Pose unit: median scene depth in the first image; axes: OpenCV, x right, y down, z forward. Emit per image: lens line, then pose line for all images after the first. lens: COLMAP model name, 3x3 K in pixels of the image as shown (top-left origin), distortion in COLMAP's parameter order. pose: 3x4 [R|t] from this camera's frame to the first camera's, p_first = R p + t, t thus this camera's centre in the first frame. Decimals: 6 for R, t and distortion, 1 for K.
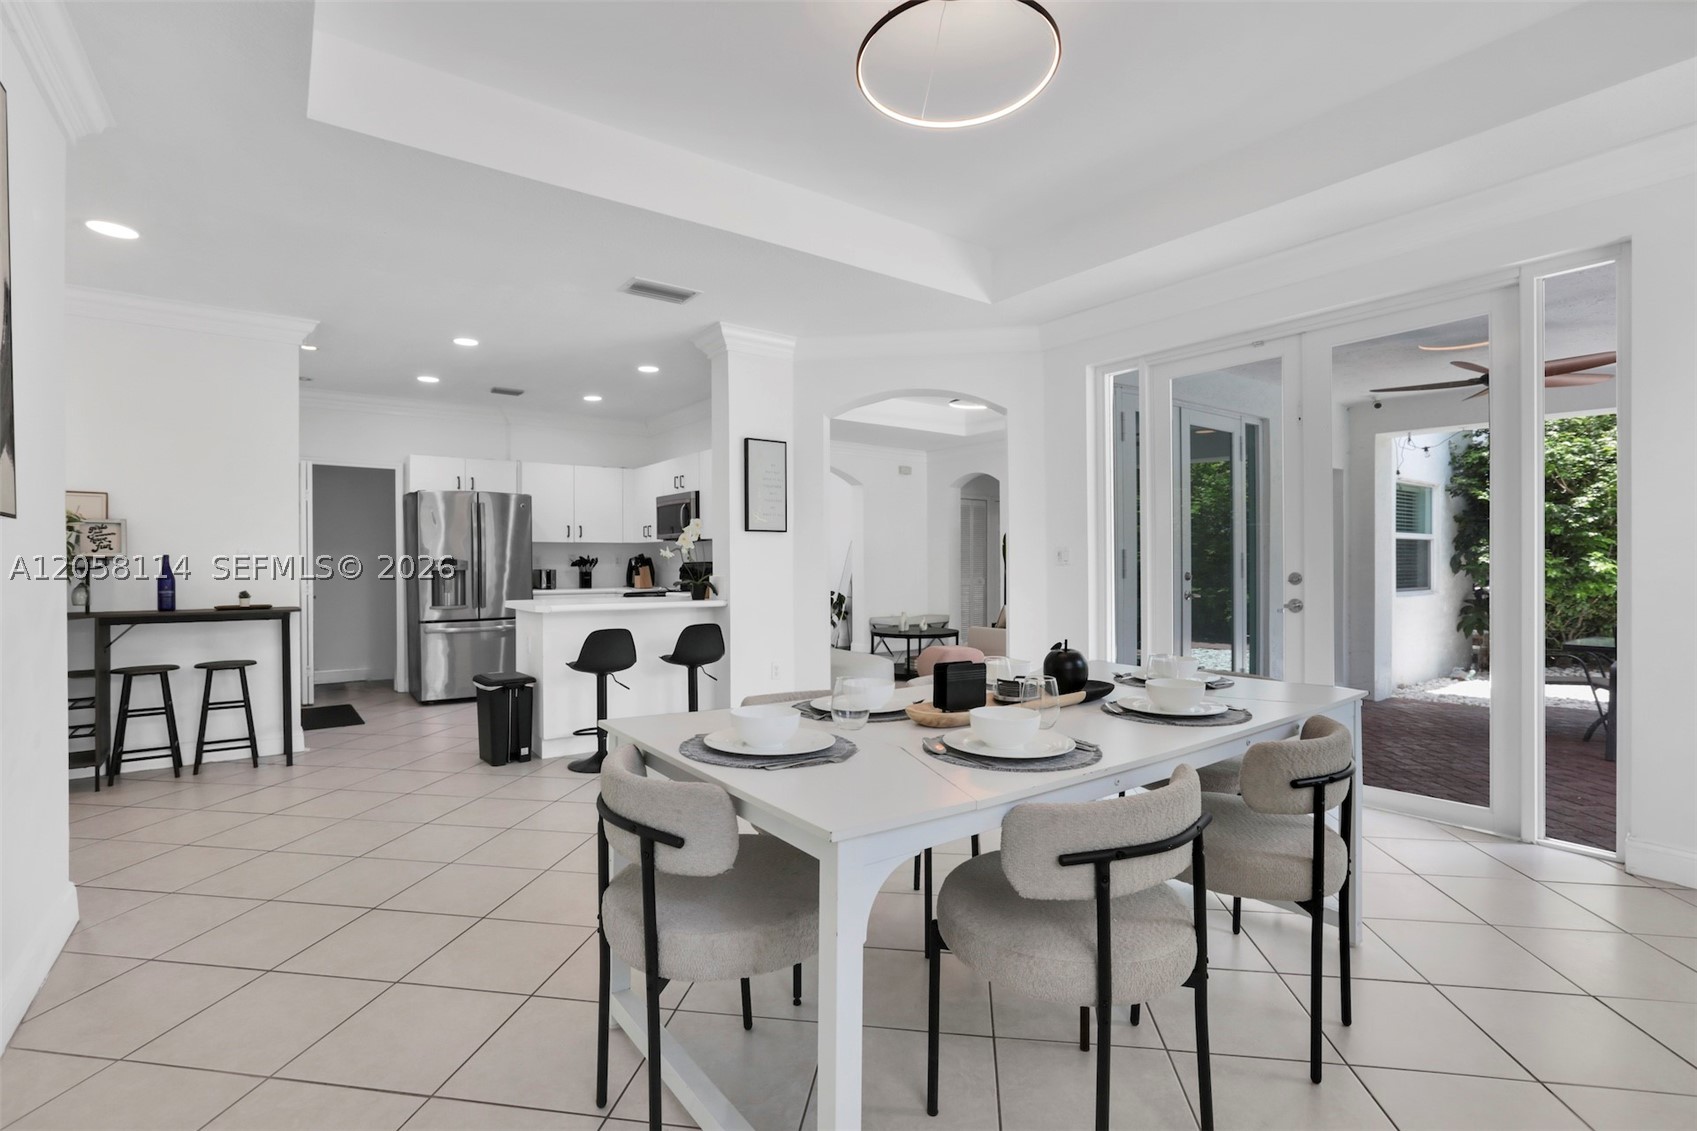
lens RADIAL K [[774.6, 0, 855.8], [0, 774.6, 567.3], [0, 0, 1]] dist [-0.011092, -0.000061]
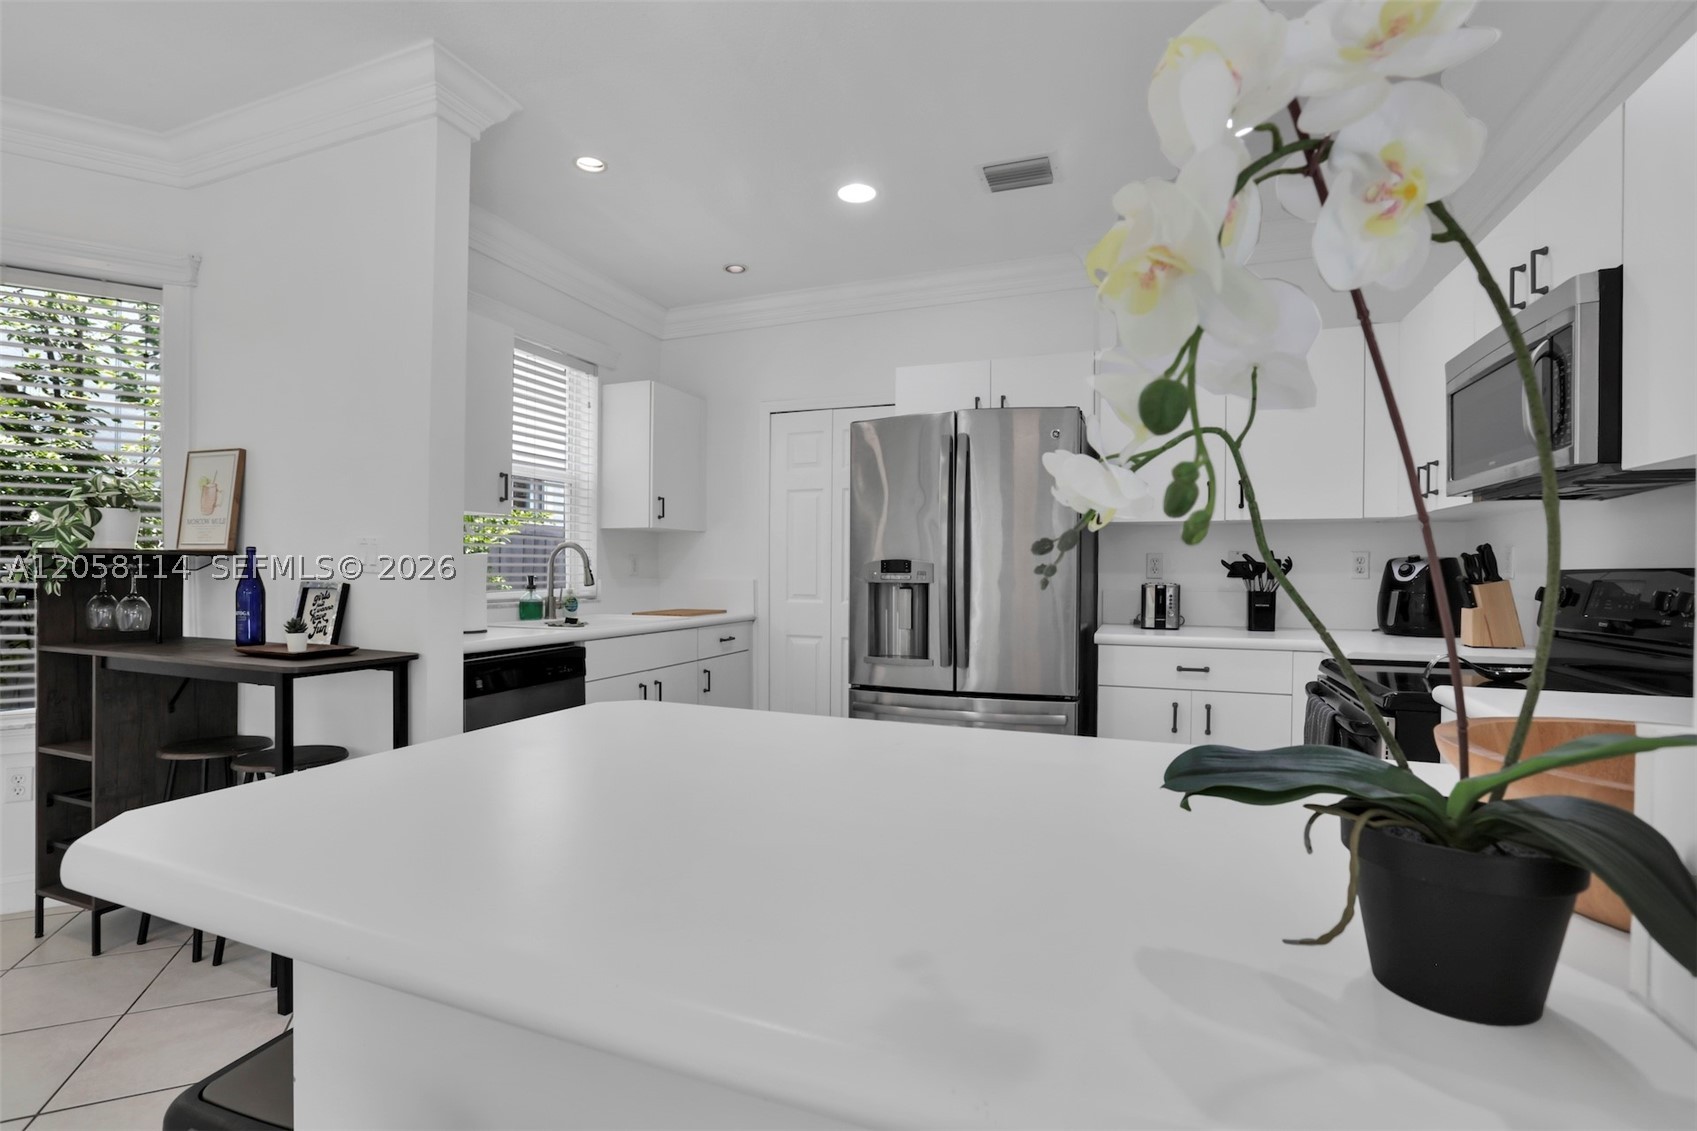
lens RADIAL K [[774.6, 0, 855.8], [0, 774.6, 567.3], [0, 0, 1]] dist [-0.011092, -0.000061]
pose [[0.507758, 0.008442, -0.861459, -0.119990], [-0.011612, 0.999928, 0.002954, -0.006792], [0.861422, 0.008504, 0.507819, 0.685858]]
